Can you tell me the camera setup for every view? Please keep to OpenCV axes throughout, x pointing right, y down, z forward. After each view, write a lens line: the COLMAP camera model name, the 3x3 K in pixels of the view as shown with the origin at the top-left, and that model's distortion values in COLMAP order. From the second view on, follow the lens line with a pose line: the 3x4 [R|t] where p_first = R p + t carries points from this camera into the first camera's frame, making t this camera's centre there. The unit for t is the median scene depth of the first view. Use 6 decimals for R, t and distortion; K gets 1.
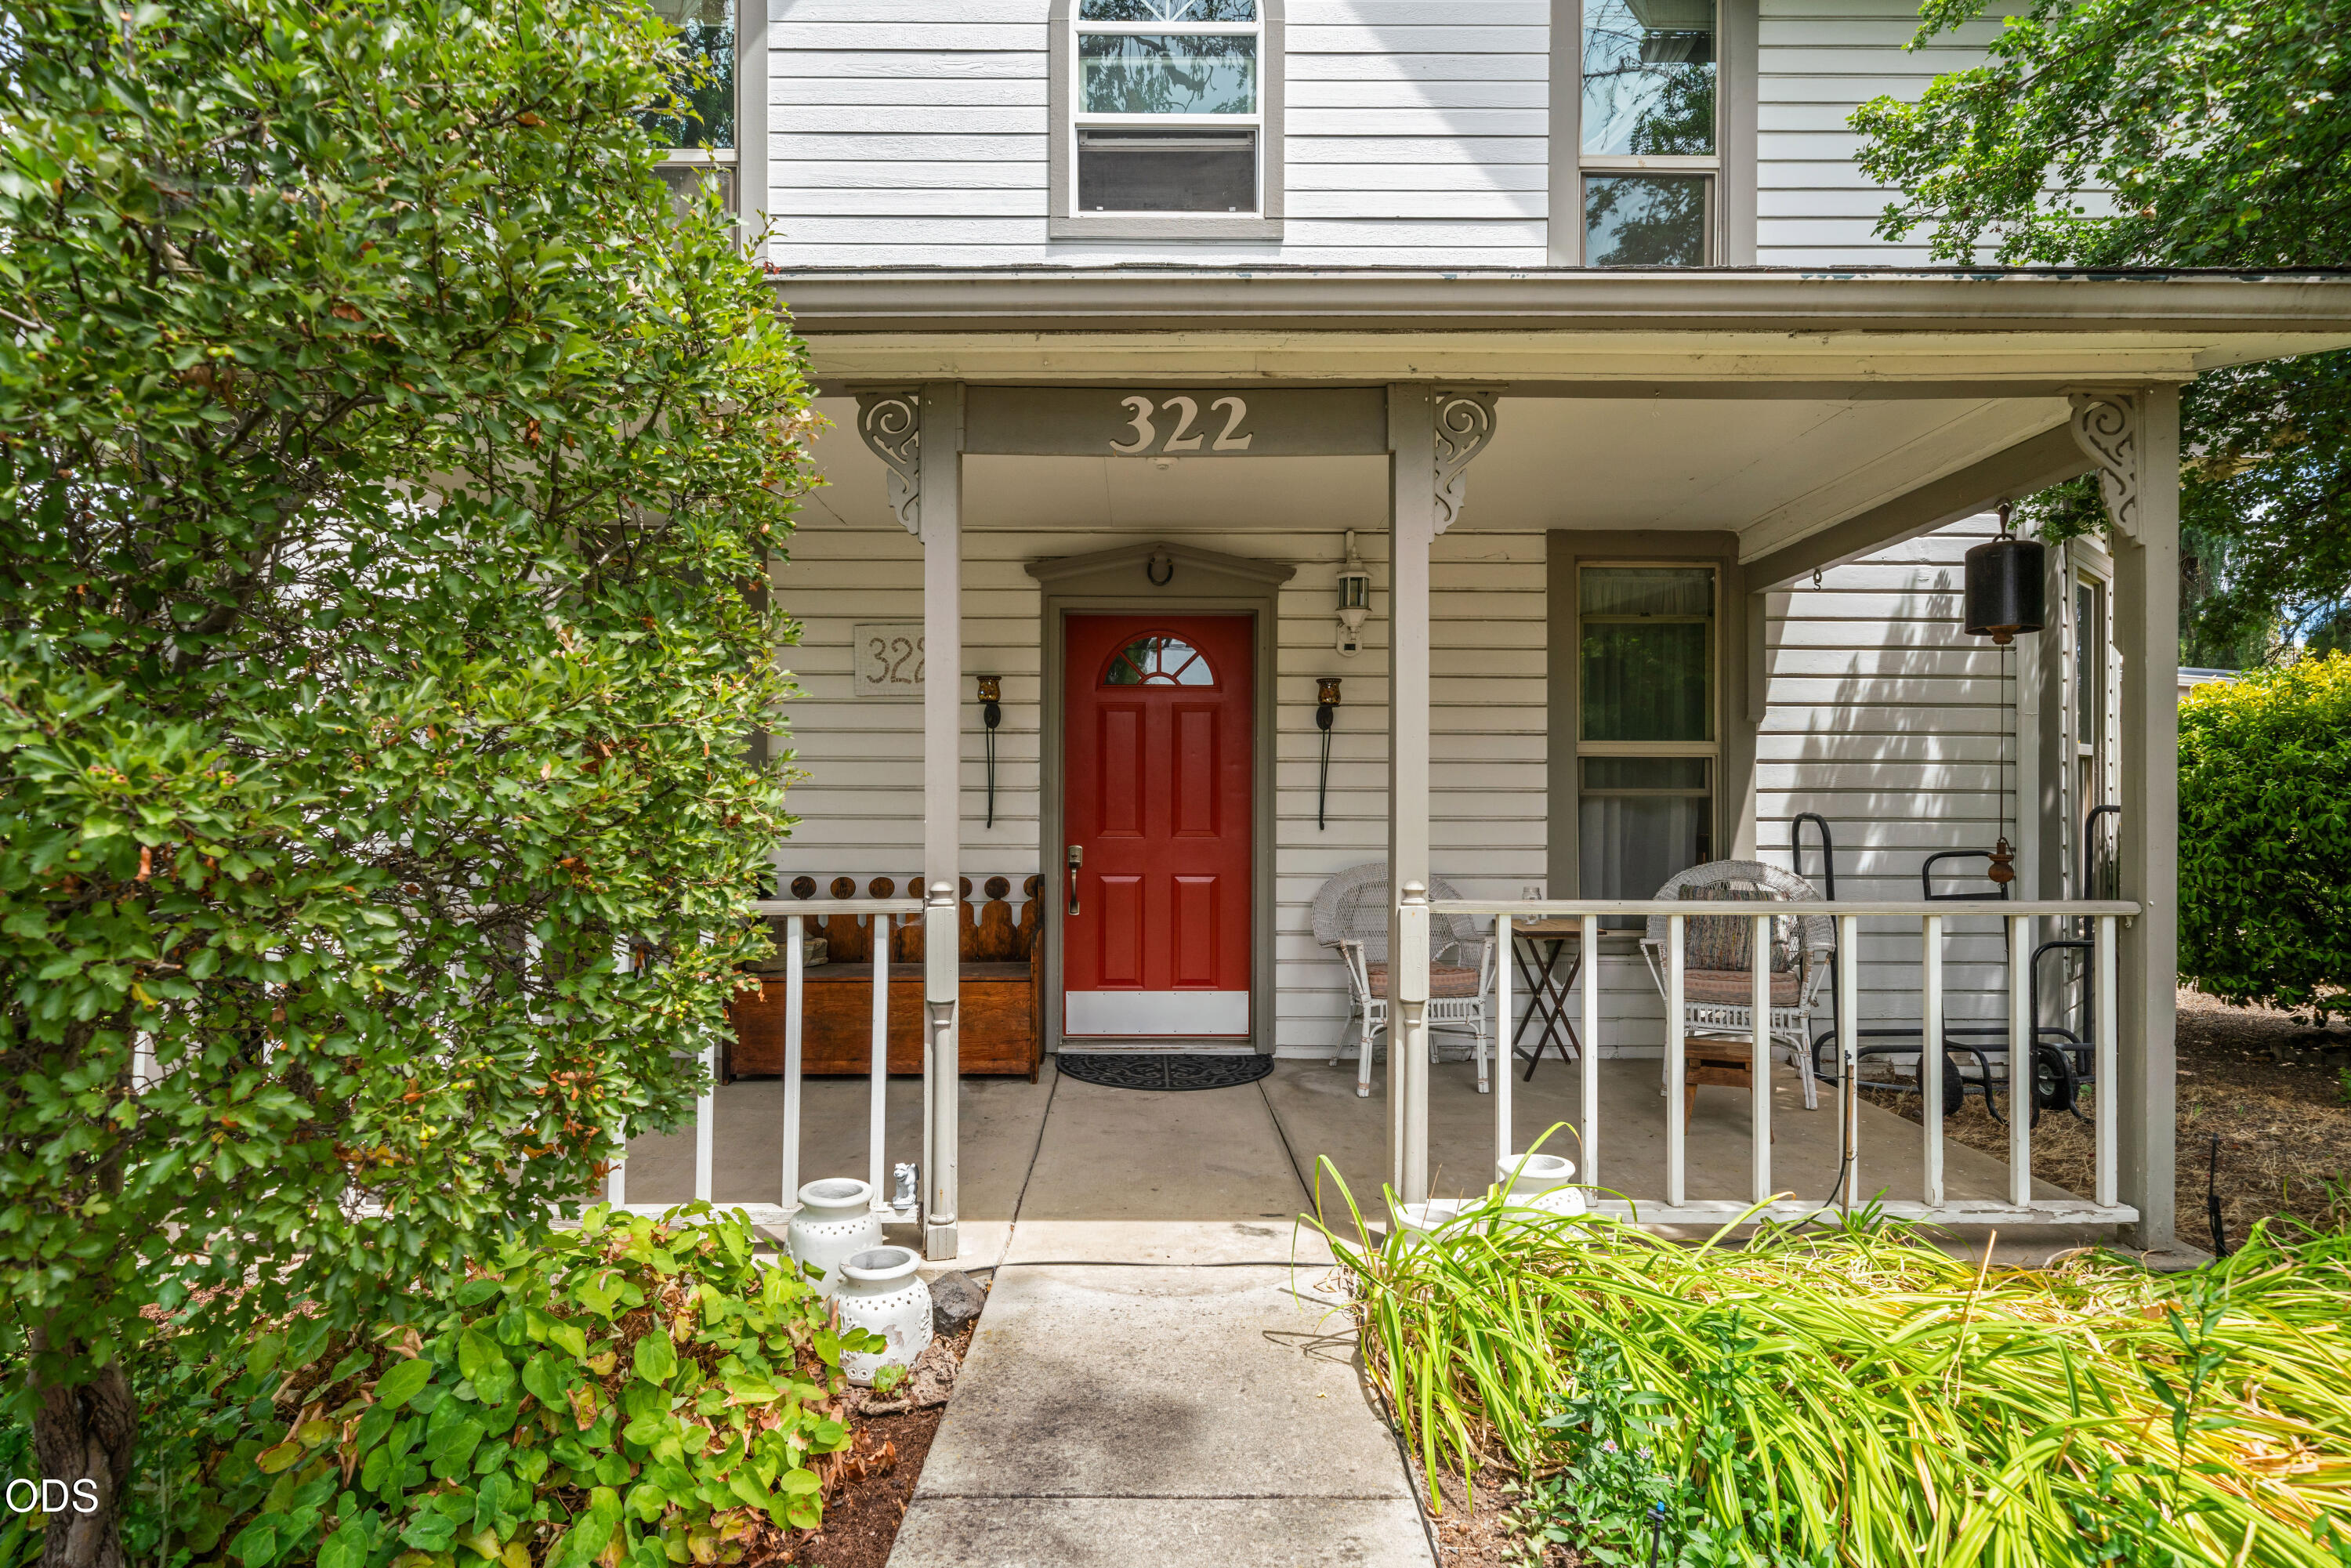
lens RADIAL K [[1293.6, 0, 1174.9], [0, 1293.6, 781.7], [0, 0, 1]] dist [0.000968, 0.000036]
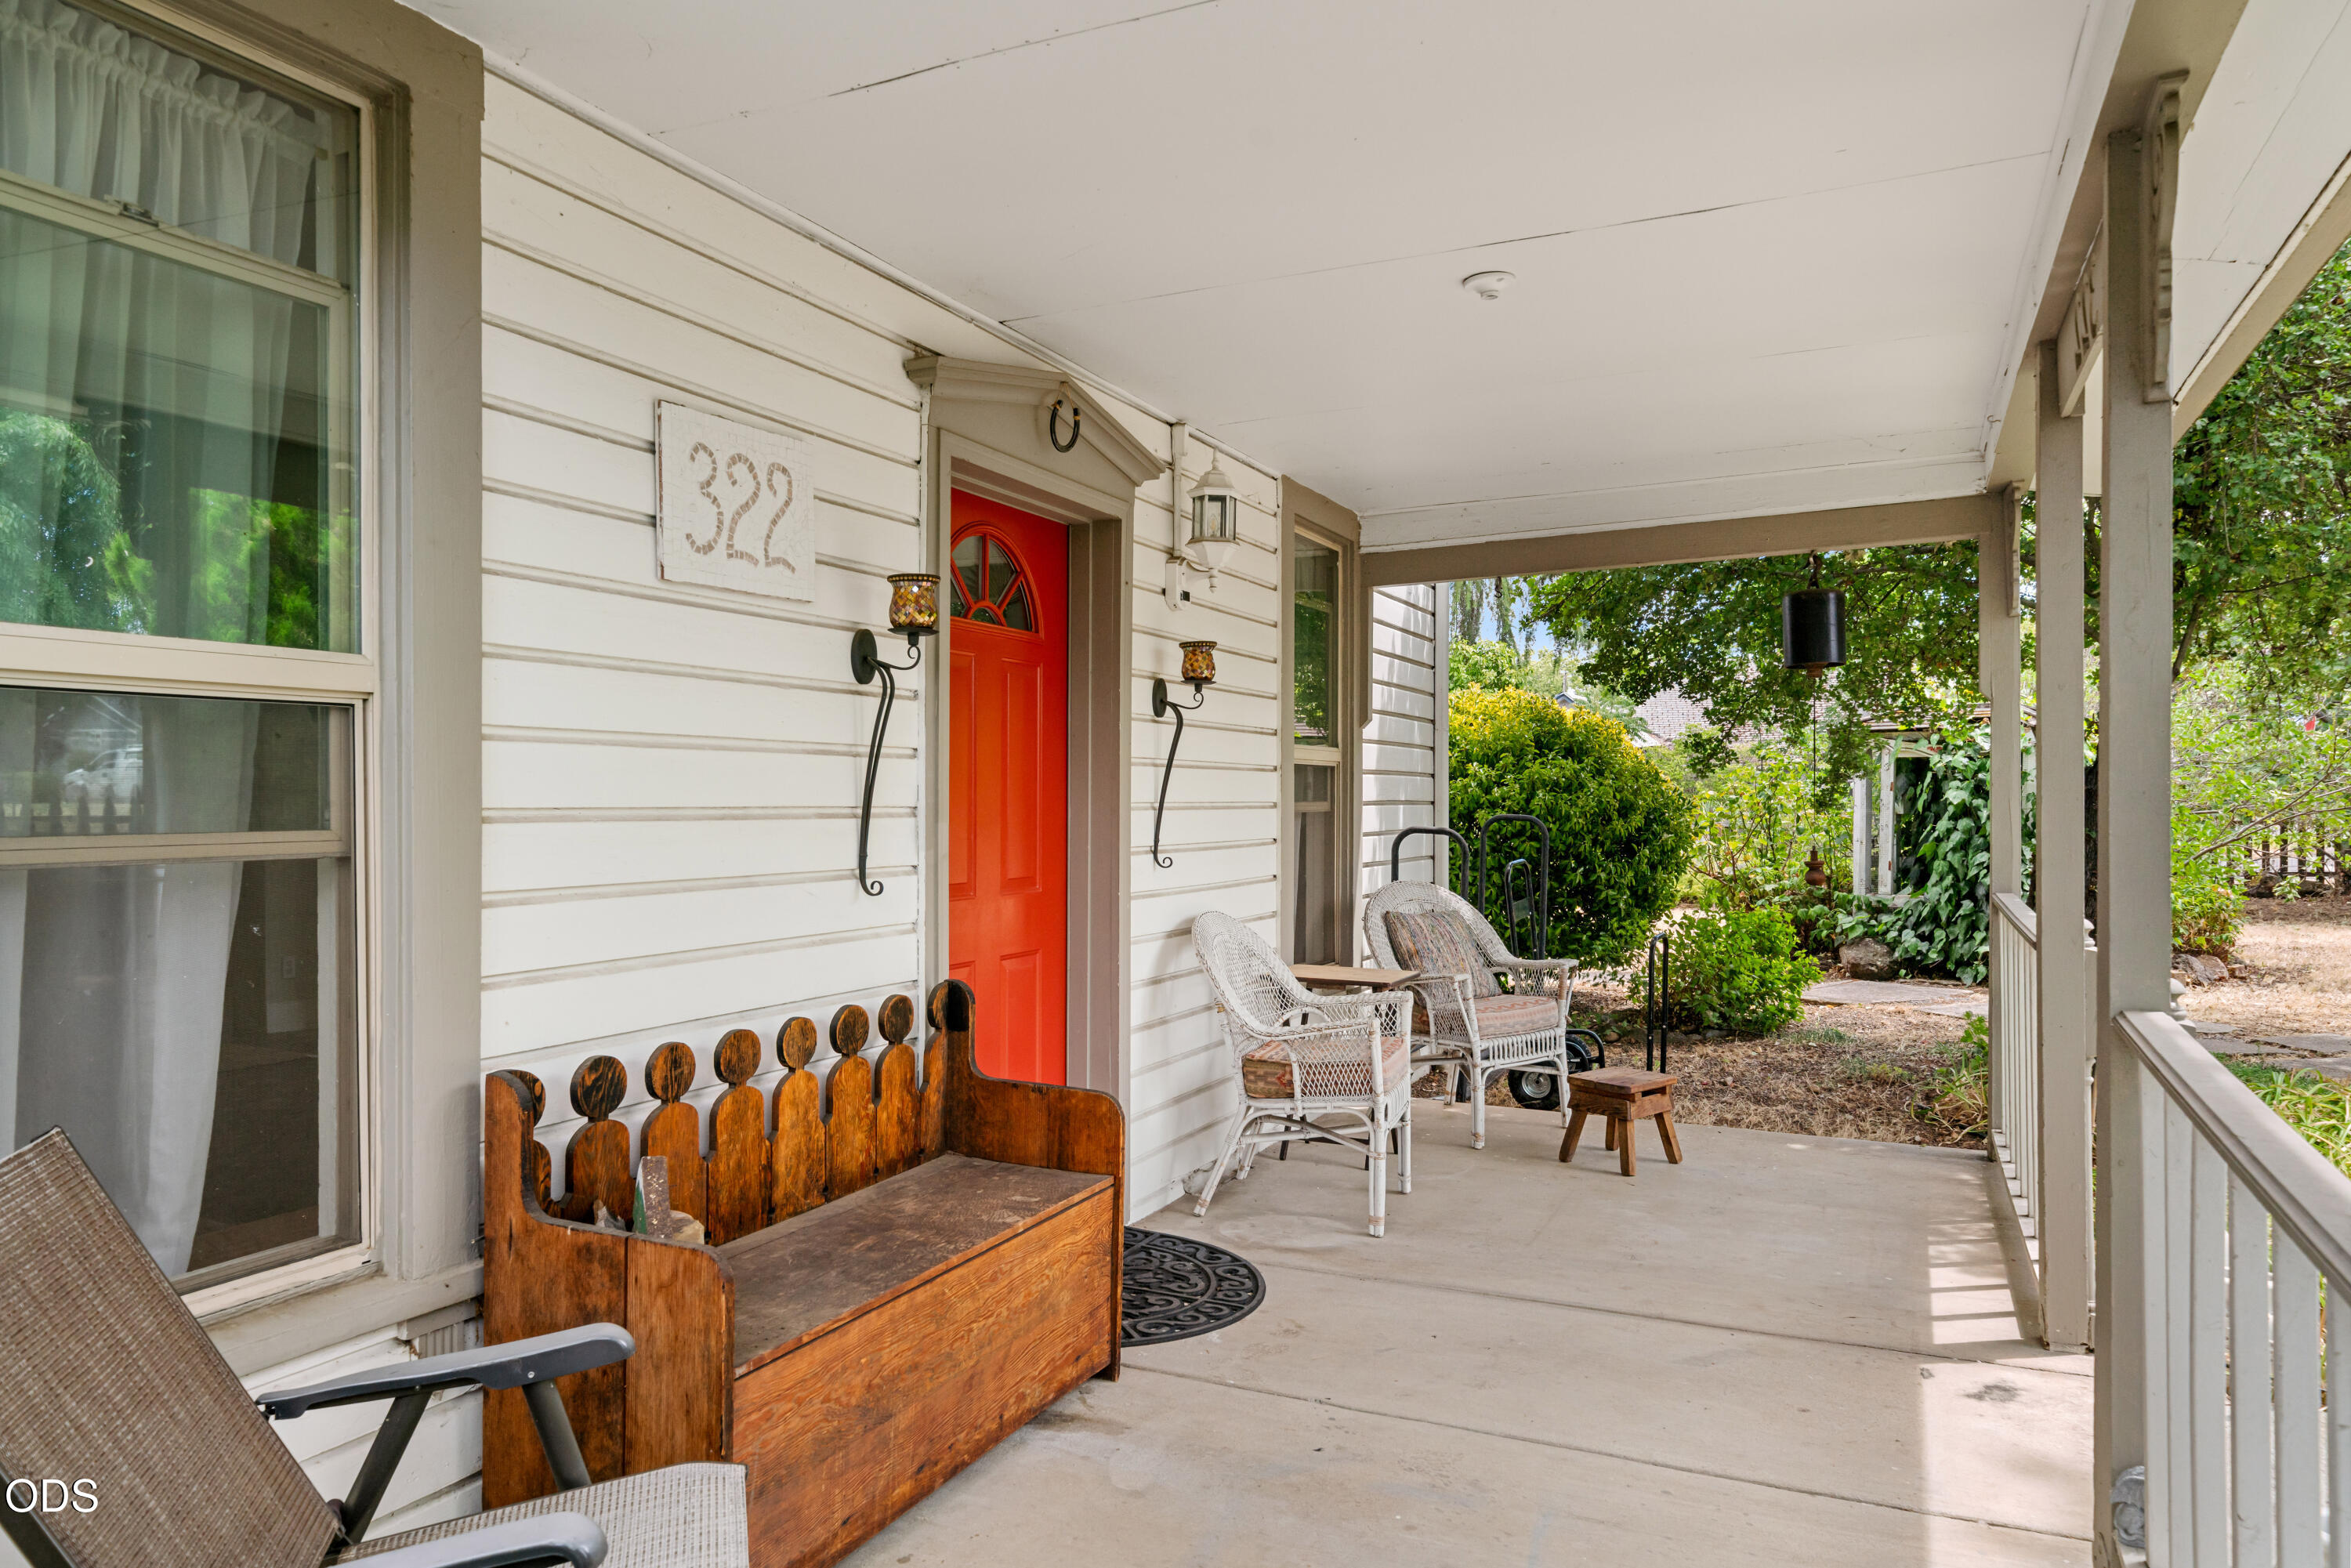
lens RADIAL K [[1584.8, 0, 1172.4], [0, 1584.8, 785.7], [0, 0, 1]] dist [-0.001423, -0.000021]
pose [[0.423686, 0.003998, 0.905800, -0.615201], [-0.000582, 0.999991, -0.004141, -0.001928], [-0.905809, 0.001227, 0.423684, 0.654586]]
